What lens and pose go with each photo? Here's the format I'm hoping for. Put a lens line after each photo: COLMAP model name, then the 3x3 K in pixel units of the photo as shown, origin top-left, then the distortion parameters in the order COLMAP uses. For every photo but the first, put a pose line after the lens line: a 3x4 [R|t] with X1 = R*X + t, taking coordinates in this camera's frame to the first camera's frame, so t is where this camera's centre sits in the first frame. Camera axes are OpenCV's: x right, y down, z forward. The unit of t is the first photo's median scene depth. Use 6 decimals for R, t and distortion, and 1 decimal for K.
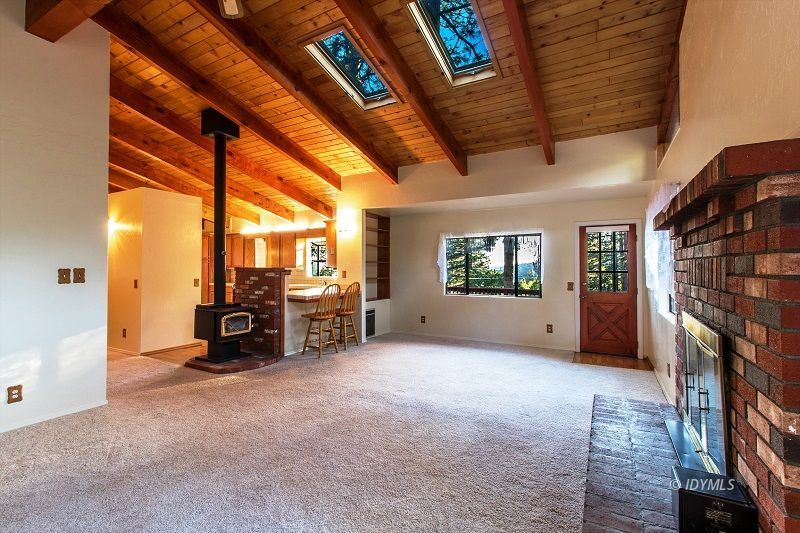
lens RADIAL K [[368.1, 0, 398.6], [0, 368.1, 262.5], [0, 0, 1]] dist [0.000506, 0.000244]
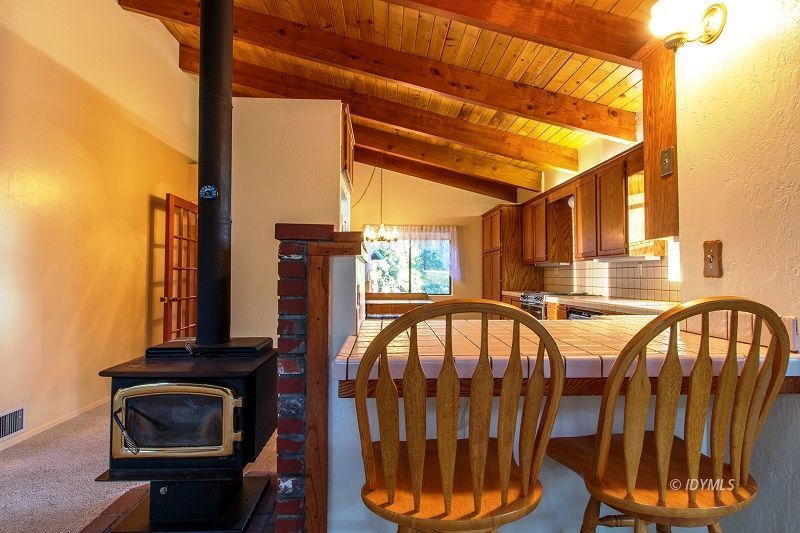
lens RADIAL K [[438.5, 0, 400.4], [0, 438.5, 260.3], [0, 0, 1]] dist [0.000311, 0.000186]
pose [[0.518737, -0.036032, -0.854174, -0.037978], [0.014968, 0.999341, -0.033065, 0.050927], [0.854803, 0.004367, 0.518935, 0.947118]]
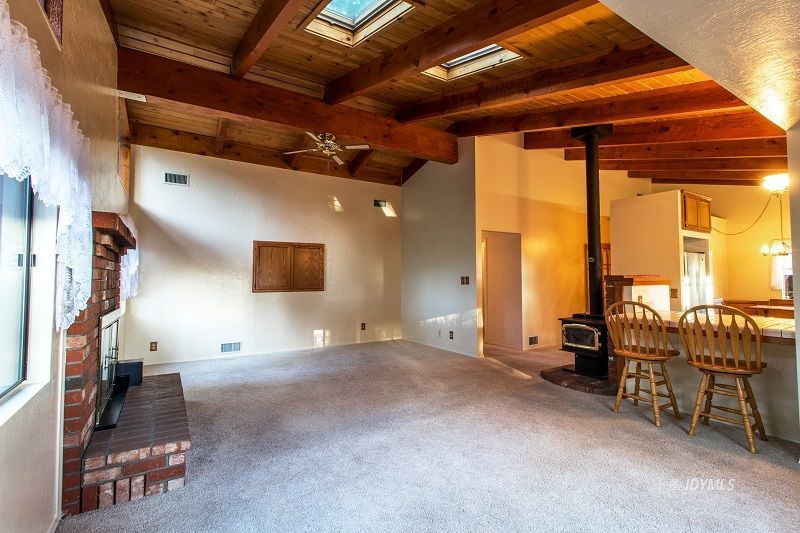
lens RADIAL K [[368.1, 0, 398.6], [0, 368.1, 262.5], [0, 0, 1]] dist [0.000506, 0.000244]
pose [[-0.481004, -0.037936, -0.875897, 0.581789], [0.010965, 0.998725, -0.049277, 0.021178], [0.876650, -0.033306, -0.479975, 1.024100]]
